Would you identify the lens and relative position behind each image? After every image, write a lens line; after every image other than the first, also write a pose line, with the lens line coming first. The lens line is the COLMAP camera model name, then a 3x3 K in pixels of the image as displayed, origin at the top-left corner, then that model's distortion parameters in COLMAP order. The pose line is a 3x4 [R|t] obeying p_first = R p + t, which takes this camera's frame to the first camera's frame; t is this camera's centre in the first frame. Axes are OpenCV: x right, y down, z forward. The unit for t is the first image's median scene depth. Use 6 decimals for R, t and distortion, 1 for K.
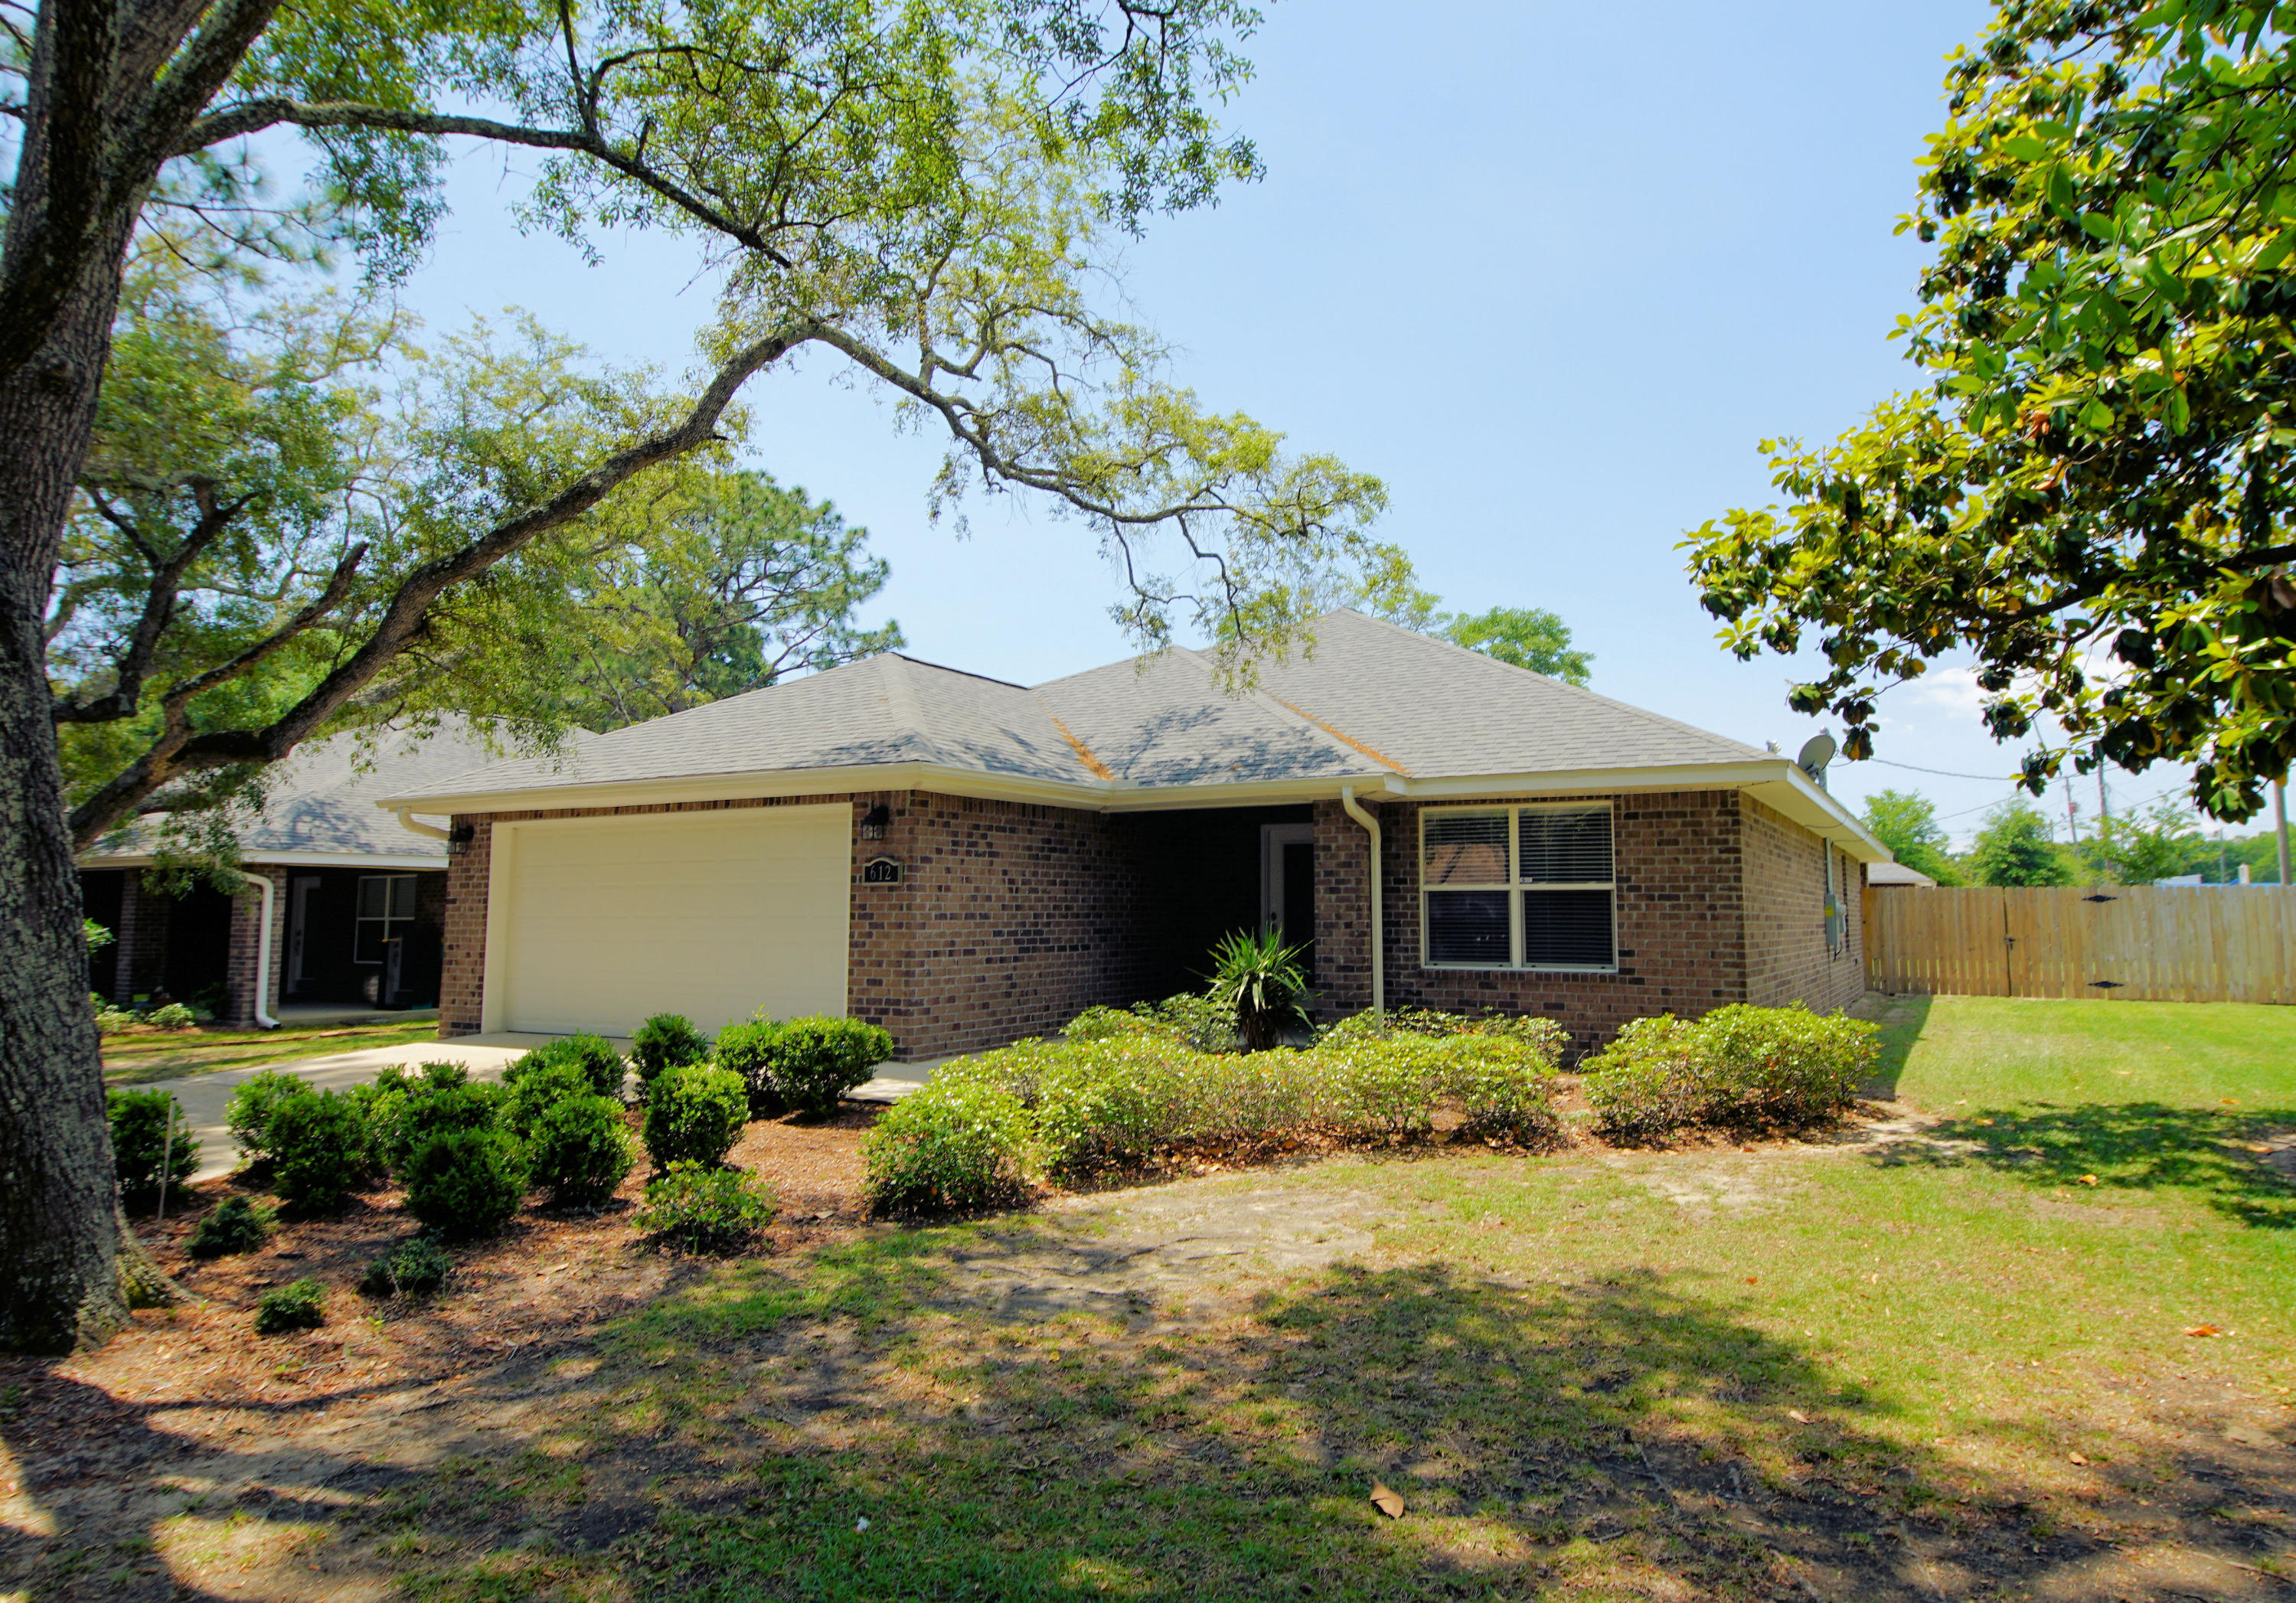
lens RADIAL K [[1394.8, 0, 1150.9], [0, 1394.8, 792.6], [0, 0, 1]] dist [0.010565, -0.001923]
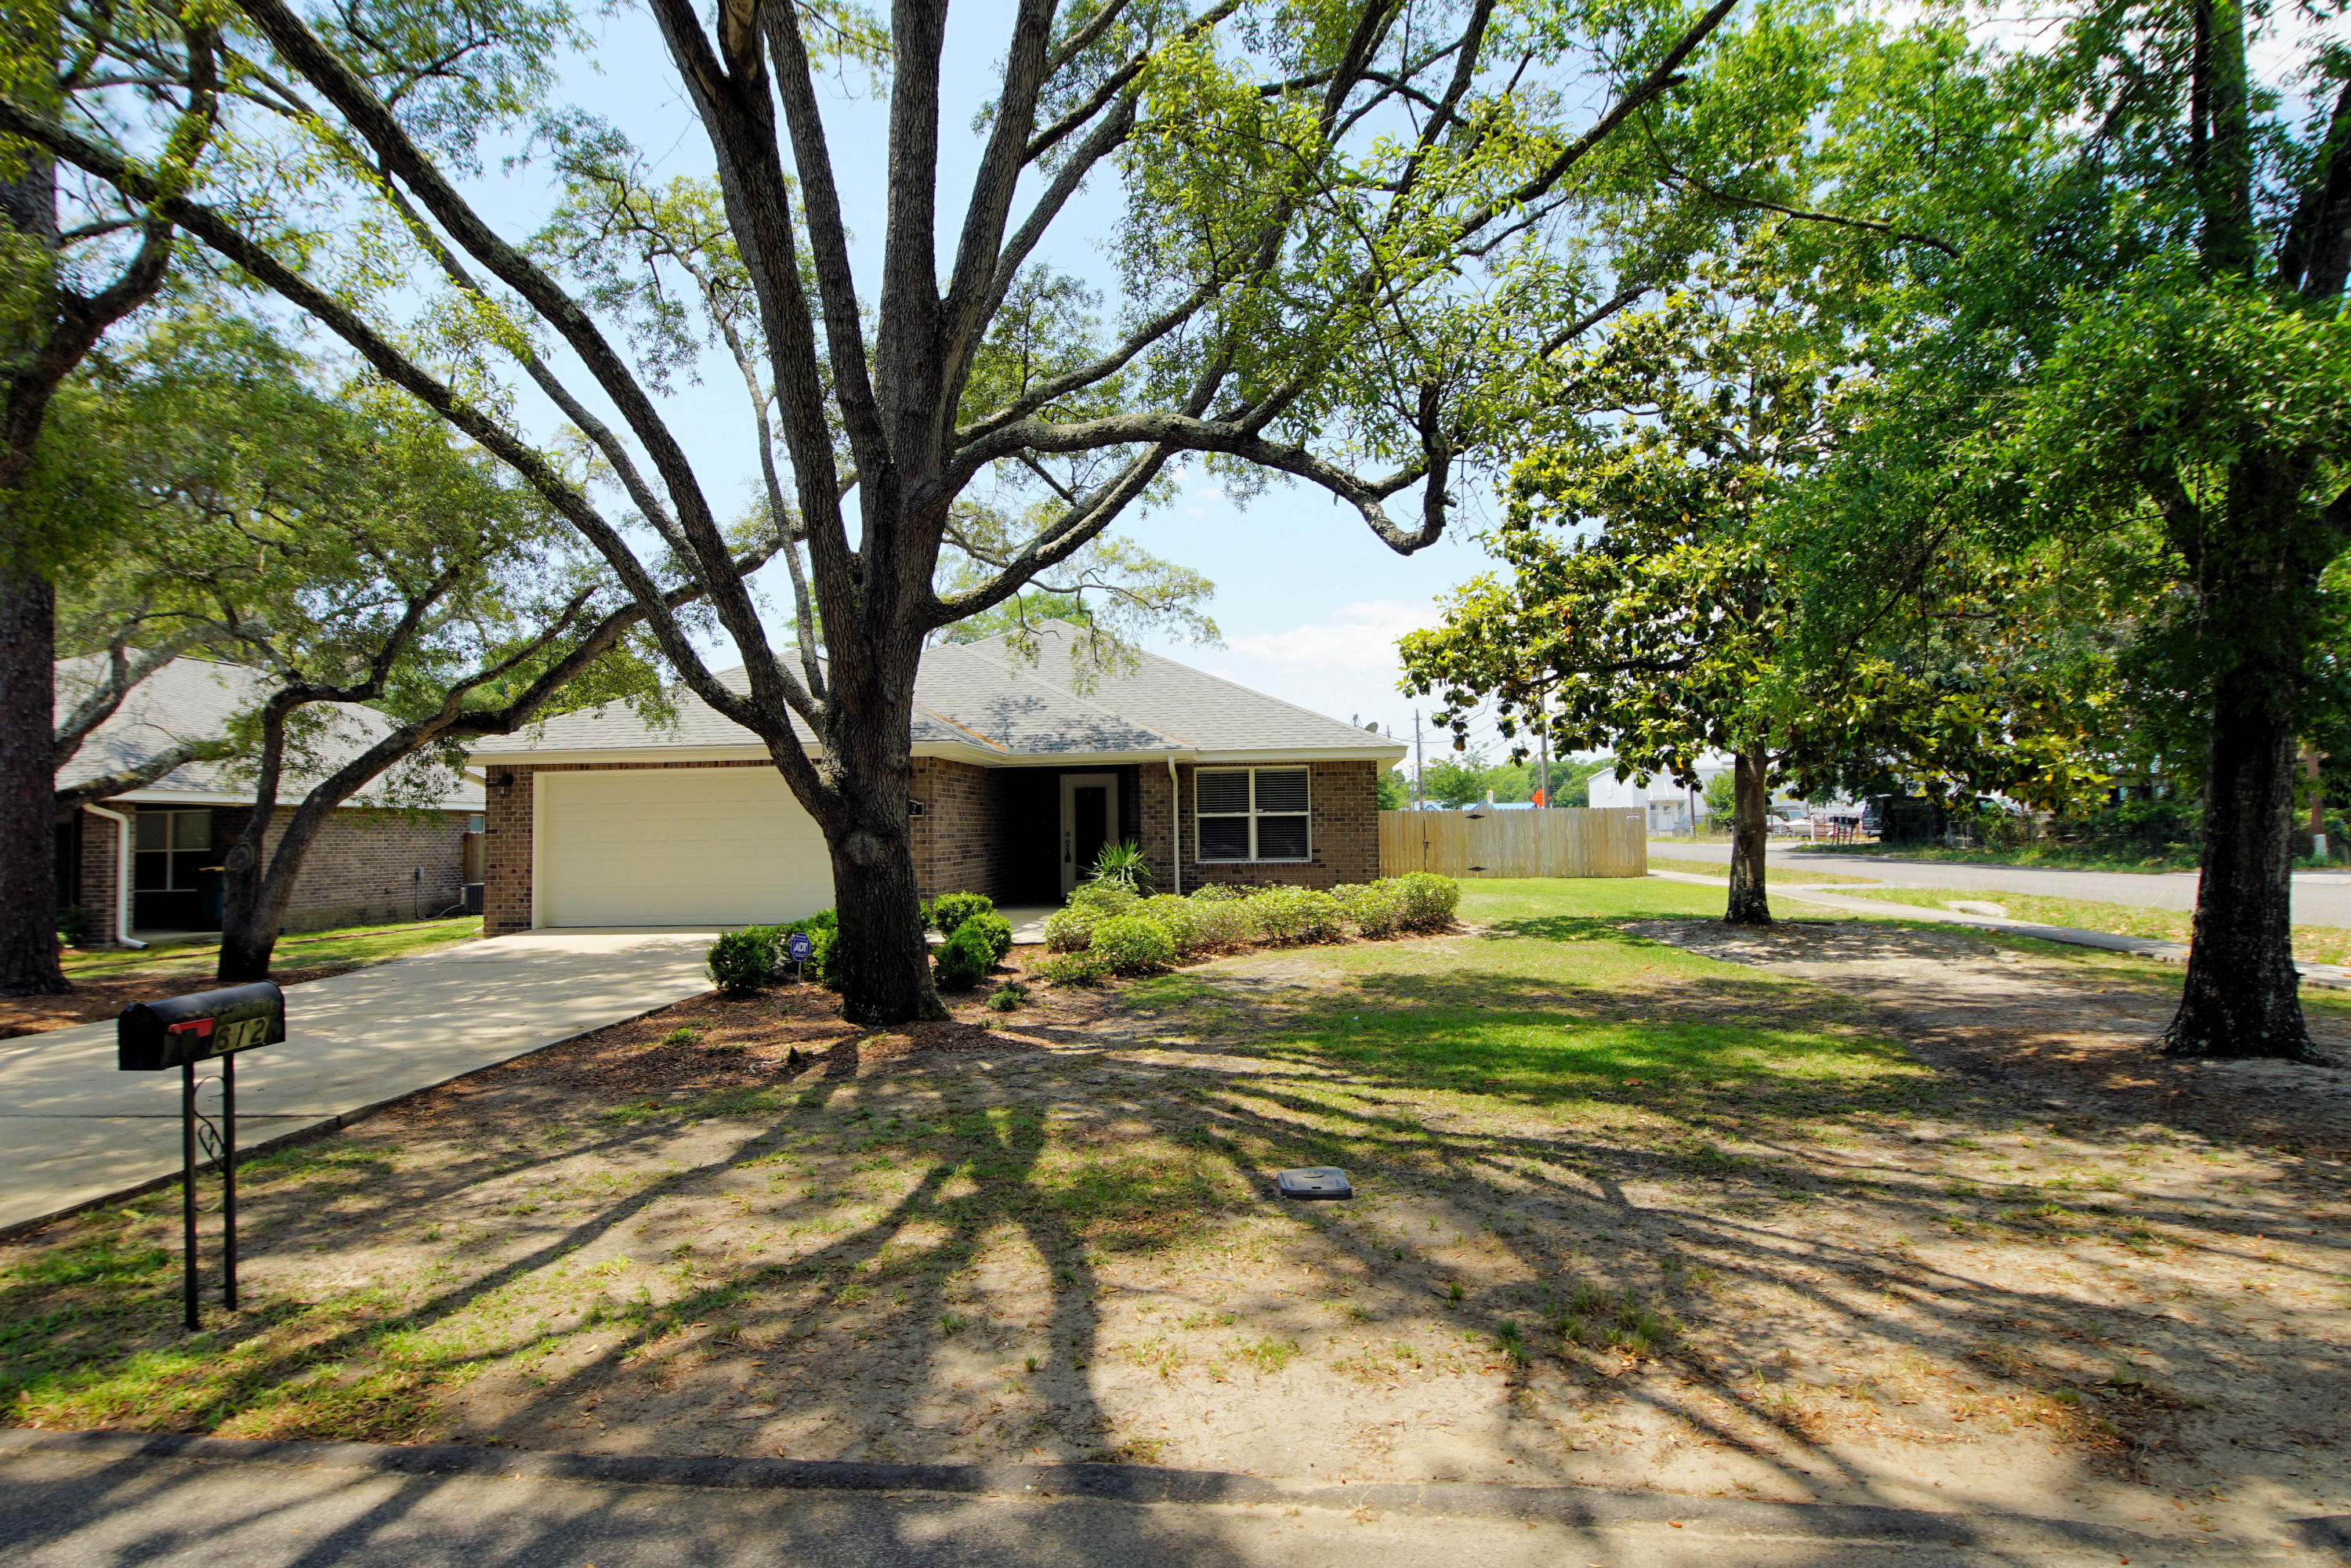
lens RADIAL K [[1252.2, 0, 1125.6], [0, 1252.2, 801.1], [0, 0, 1]] dist [0.014573, -0.000880]
pose [[0.927242, -0.004699, 0.374433, -0.487237], [-0.017680, 0.998257, 0.056312, -0.034624], [-0.374045, -0.058835, 0.925543, -0.393332]]
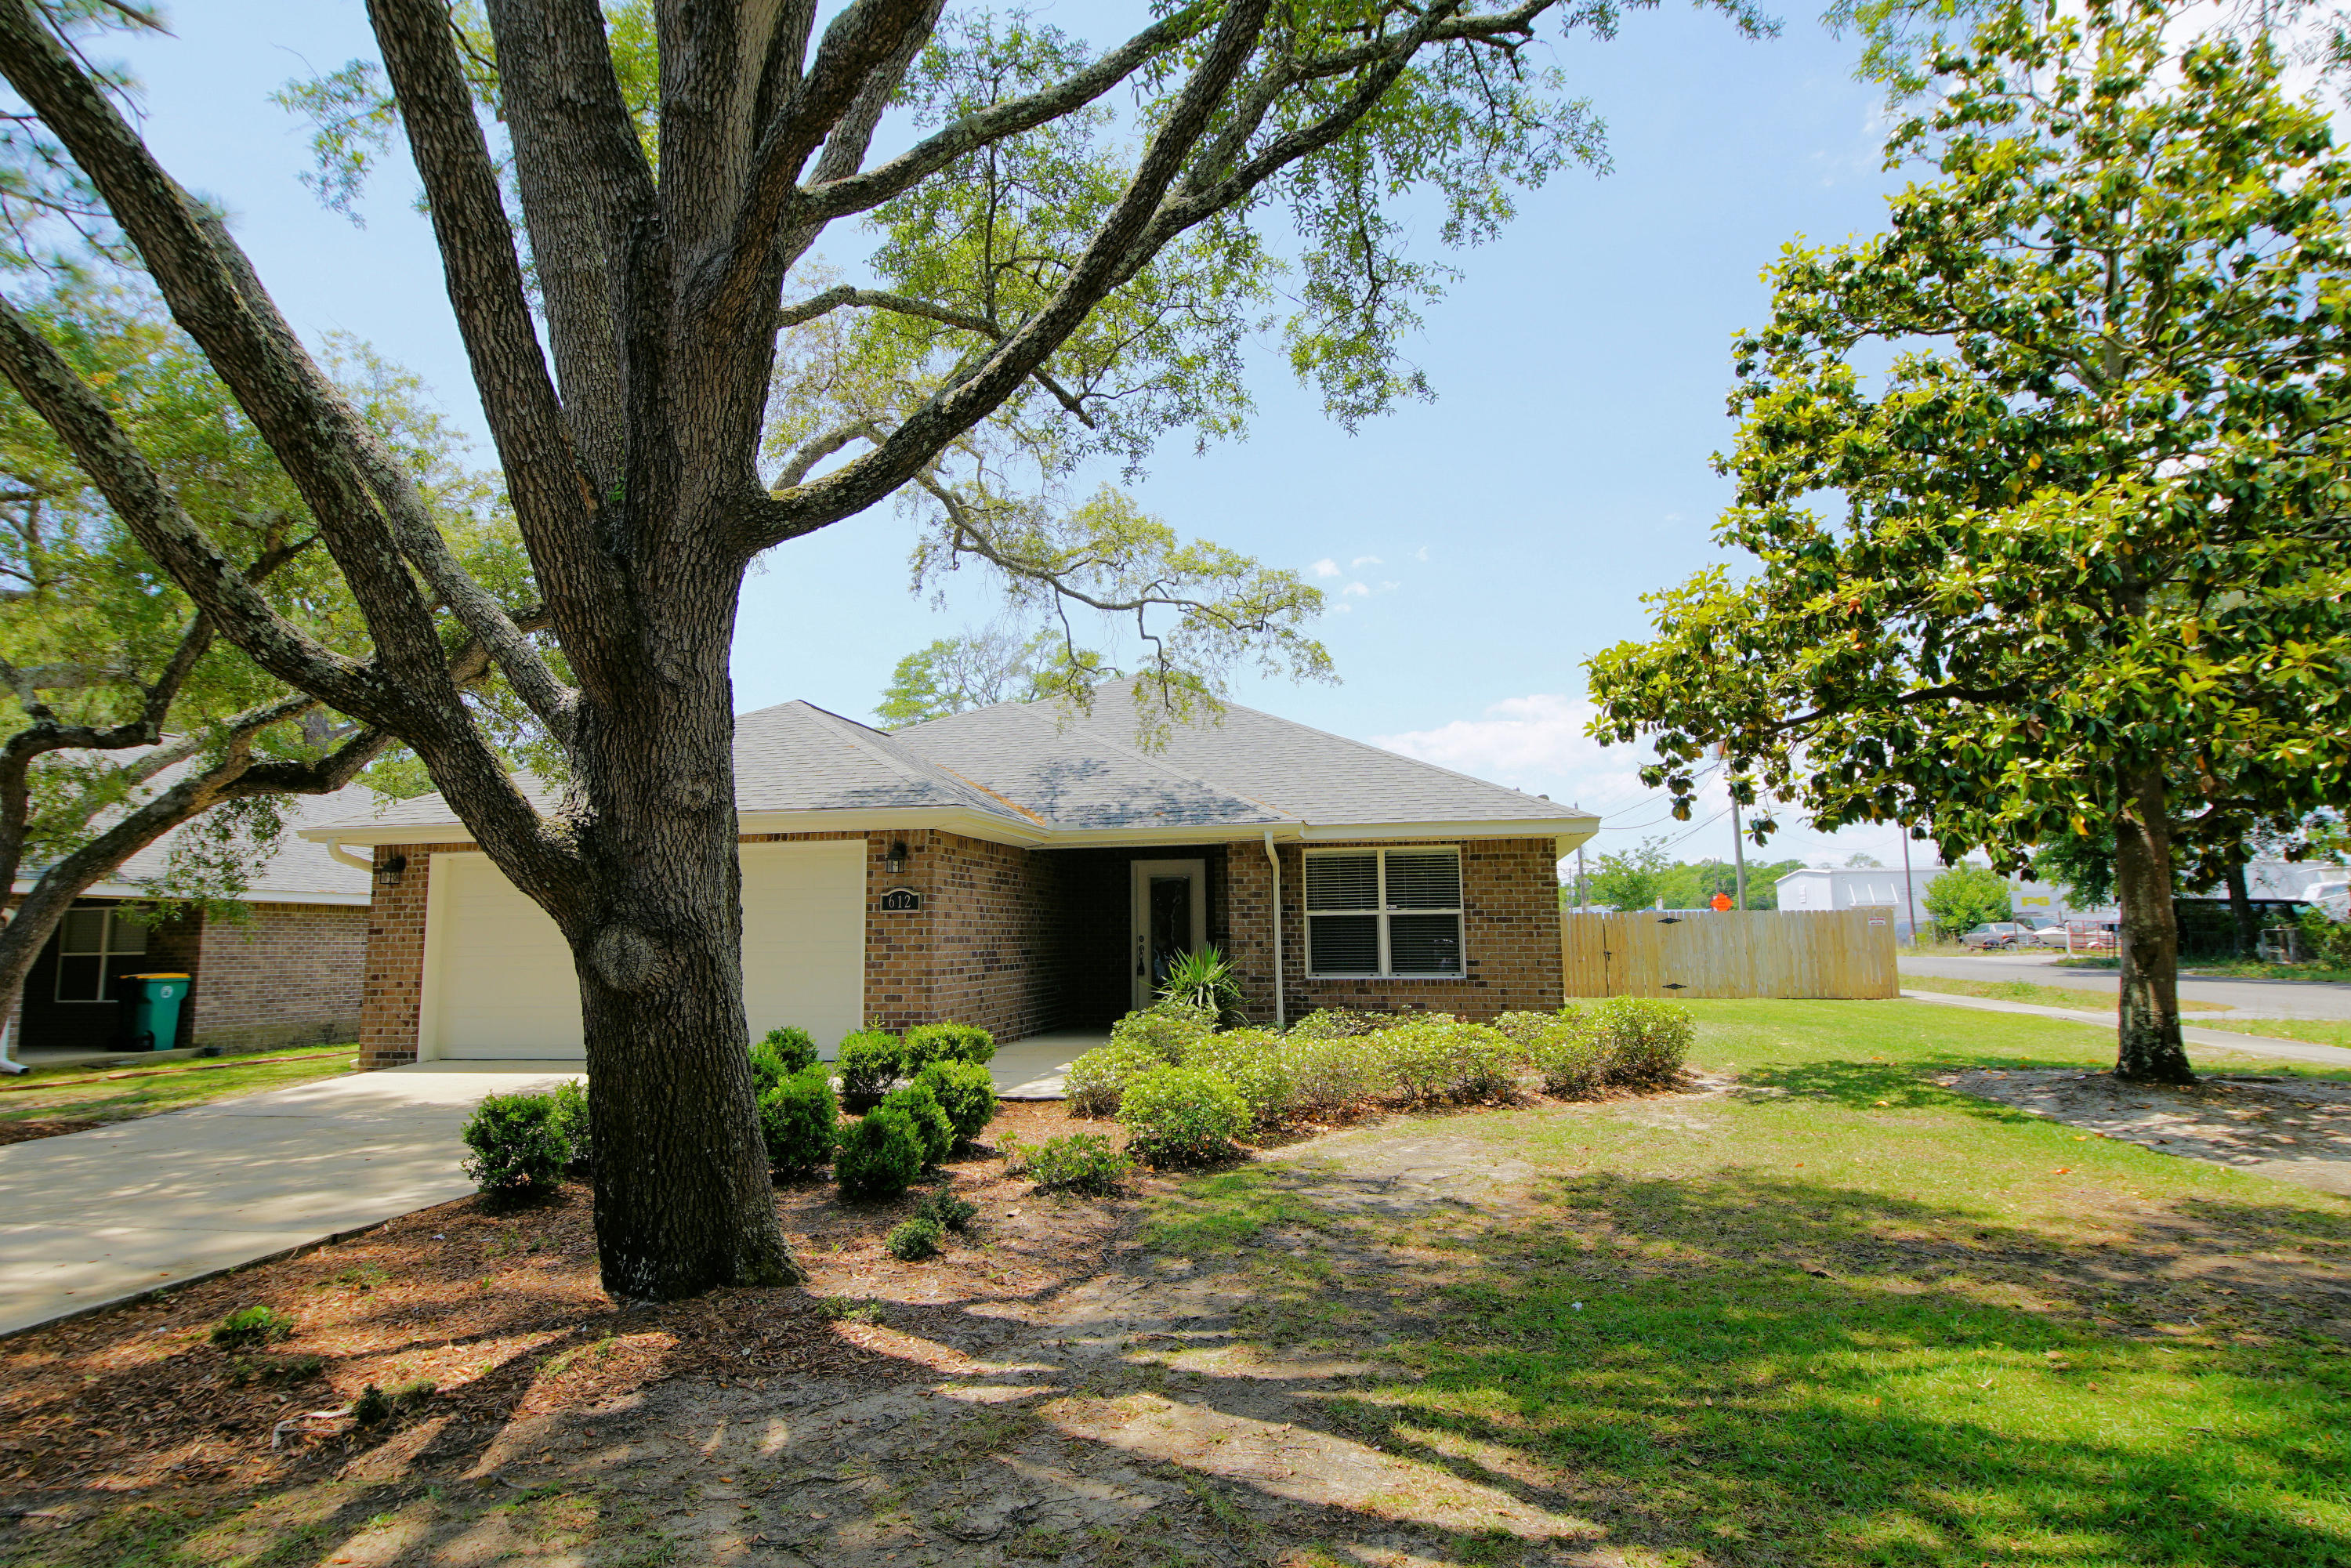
lens RADIAL K [[1310.9, 0, 1136.6], [0, 1310.9, 782.6], [0, 0, 1]] dist [0.030353, -0.026775]
pose [[0.957562, 0.024758, 0.287161, -0.313924], [-0.015045, 0.999239, -0.035982, -0.004170], [-0.287833, 0.030135, 0.957206, -0.087001]]
